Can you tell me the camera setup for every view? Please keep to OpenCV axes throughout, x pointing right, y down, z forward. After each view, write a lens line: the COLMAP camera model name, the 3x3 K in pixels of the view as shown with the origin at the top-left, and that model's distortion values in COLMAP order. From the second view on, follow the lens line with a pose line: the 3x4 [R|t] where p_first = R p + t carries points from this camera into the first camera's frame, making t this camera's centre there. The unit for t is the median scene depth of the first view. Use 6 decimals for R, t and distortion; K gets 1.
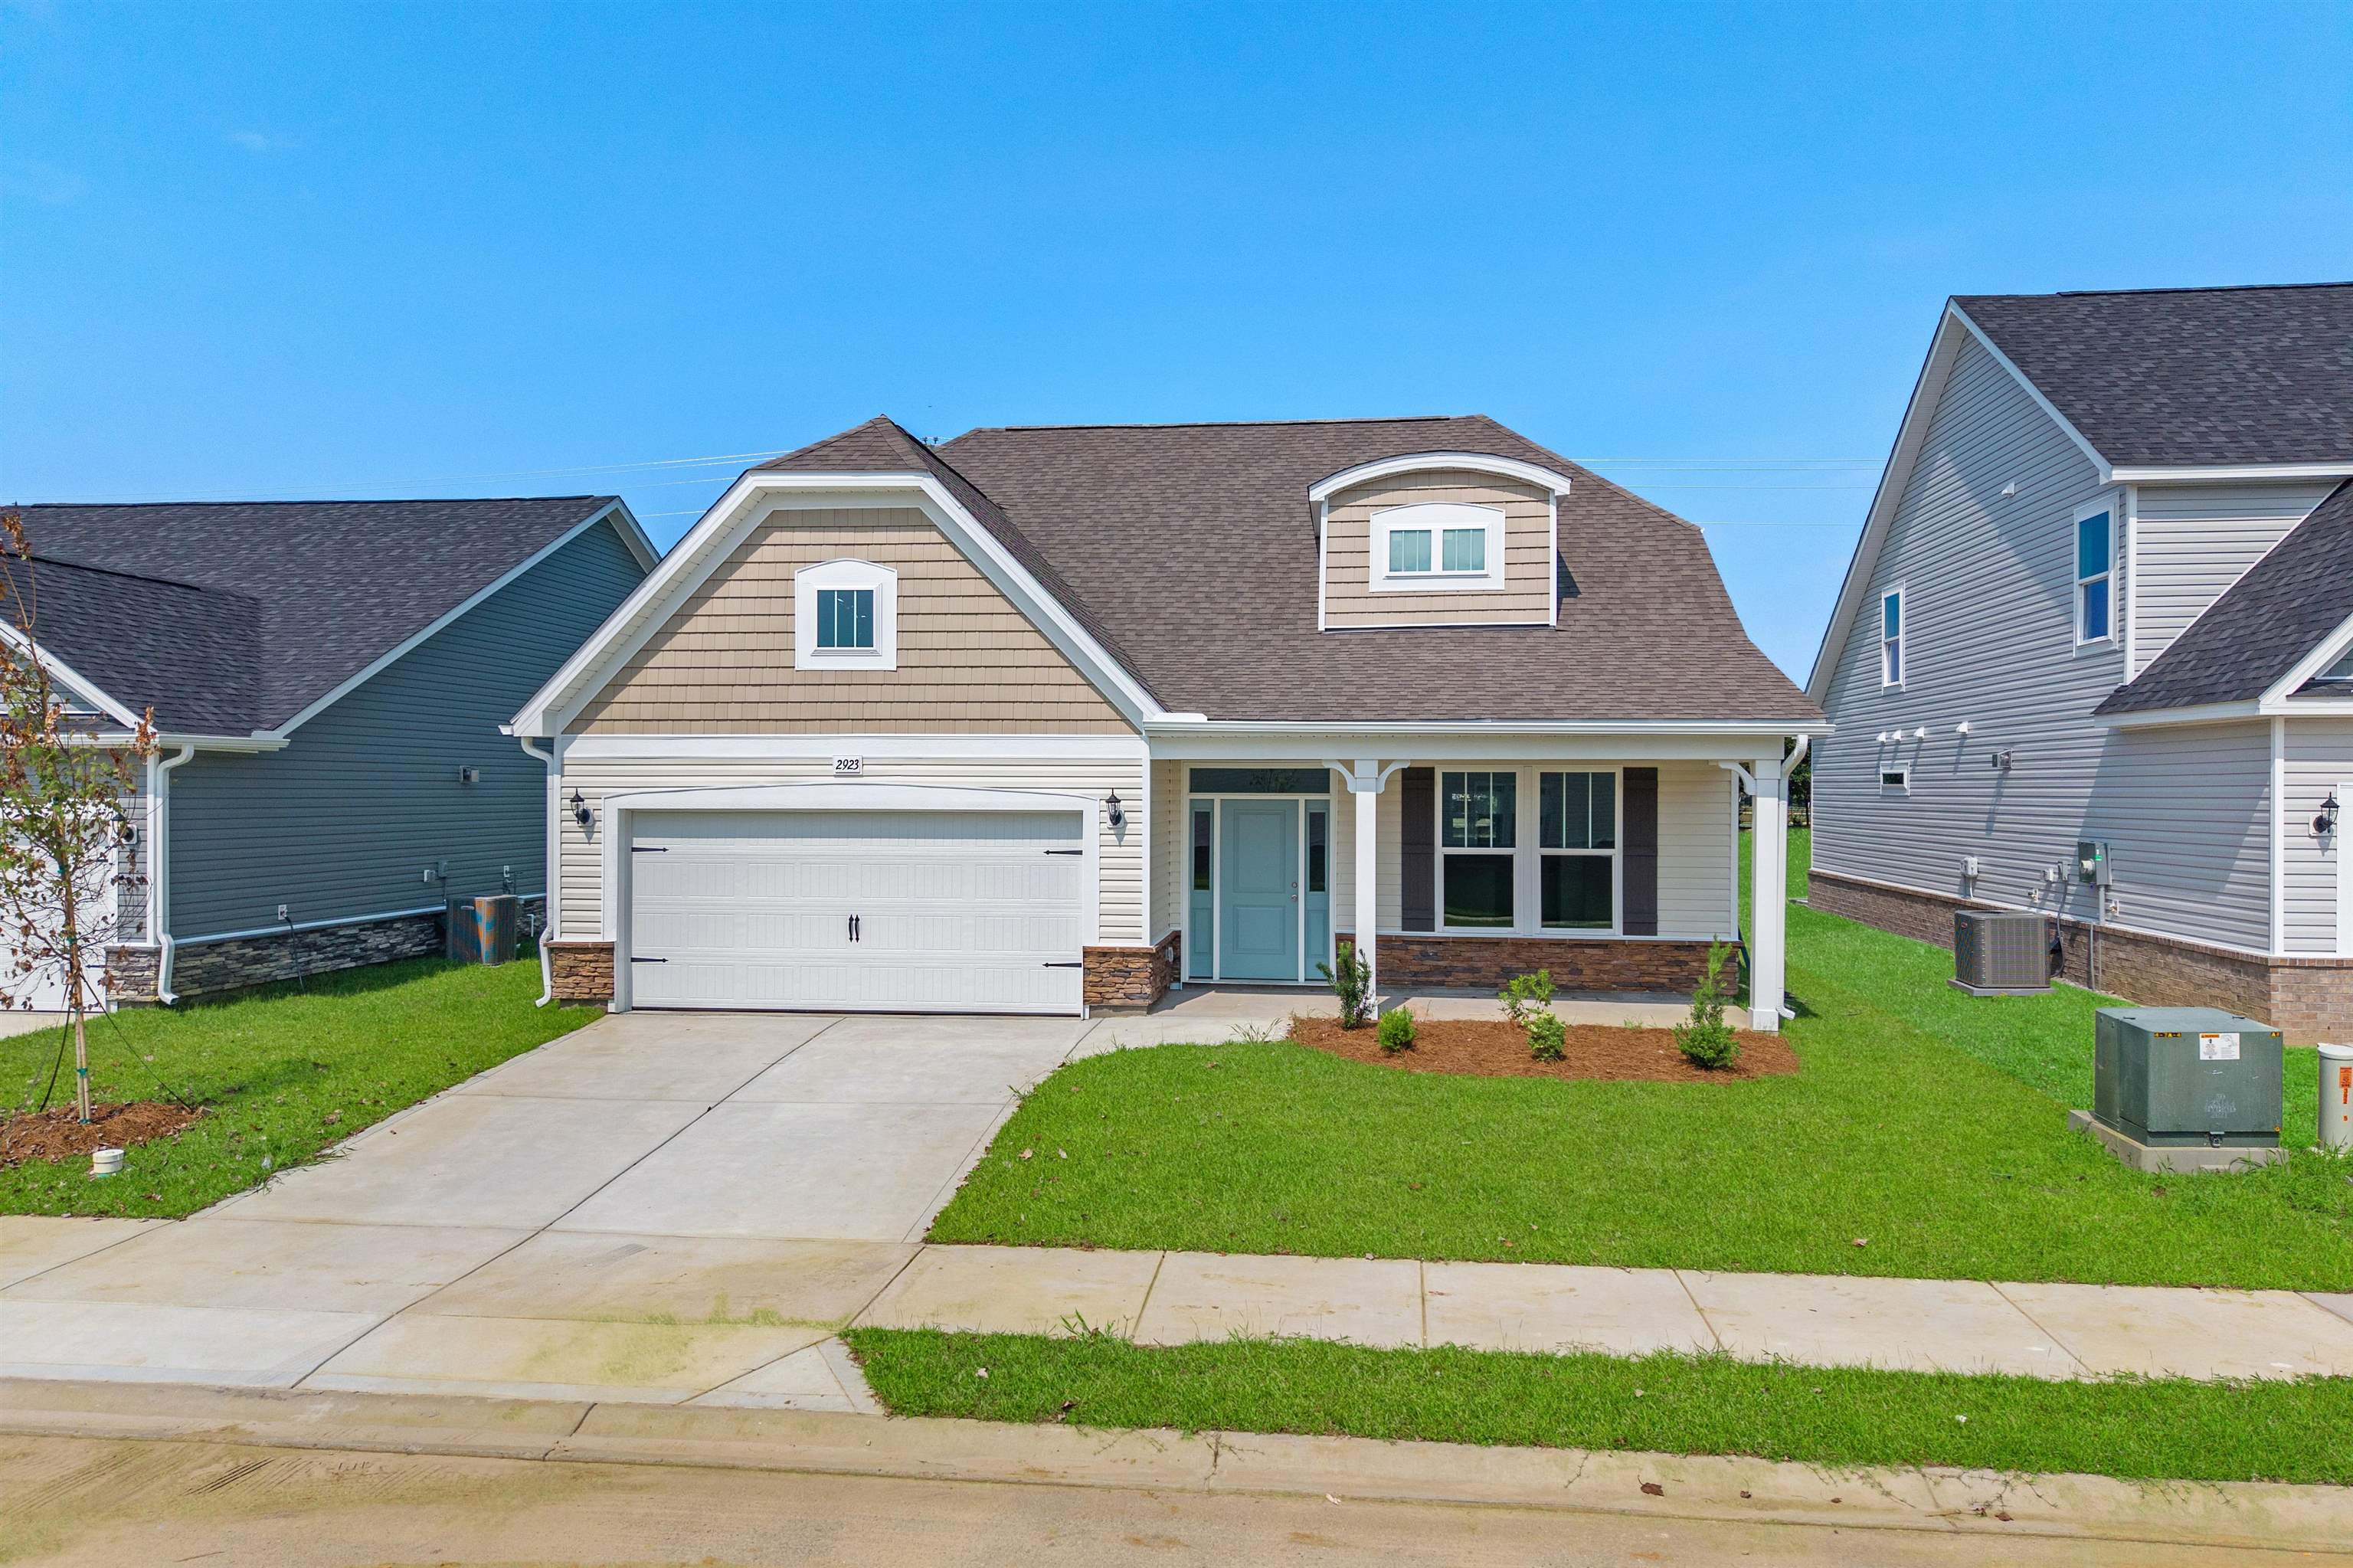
lens RADIAL K [[1620.4, 0, 1202.8], [0, 1620.4, 798.4], [0, 0, 1]] dist [-0.000471, -0.021215]
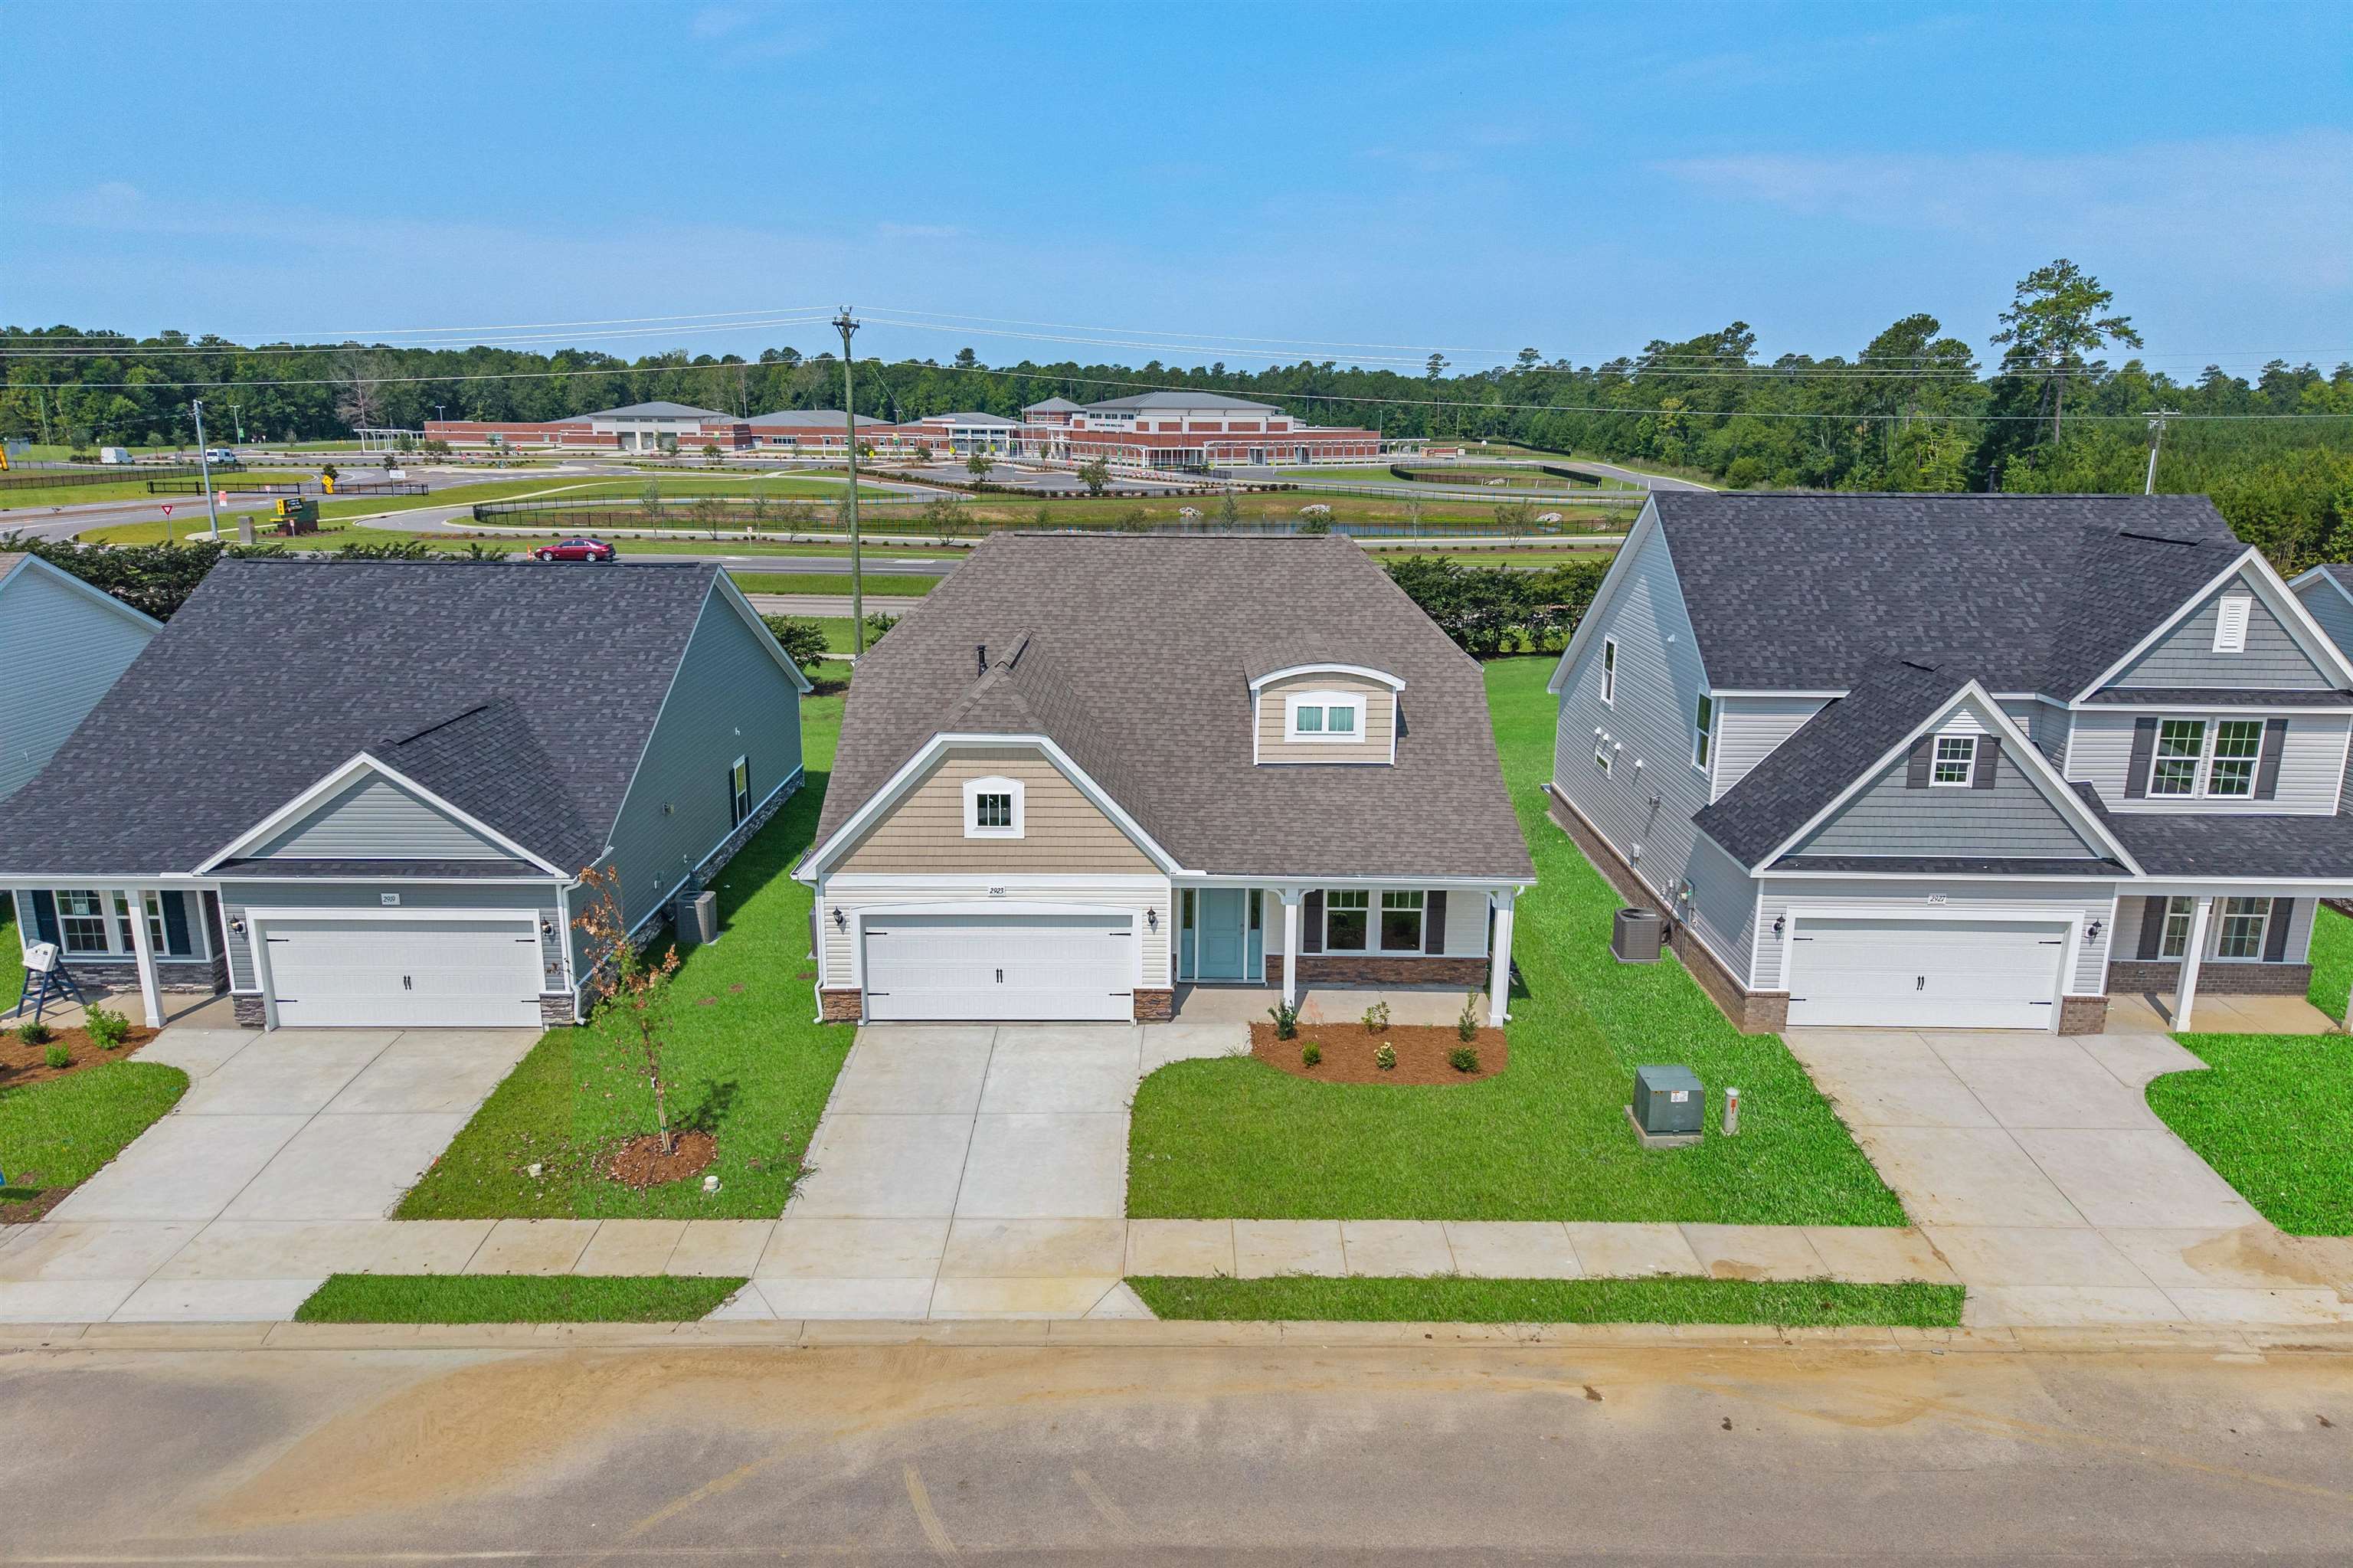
lens RADIAL K [[1620.4, 0, 1229.0], [0, 1620.4, 801.4], [0, 0, 1]] dist [-0.000471, -0.021215]
pose [[0.990946, -0.019263, 0.132875, -0.200010], [-0.013468, 0.970401, 0.241121, -0.535040], [-0.133587, -0.240728, 0.961356, -0.683674]]
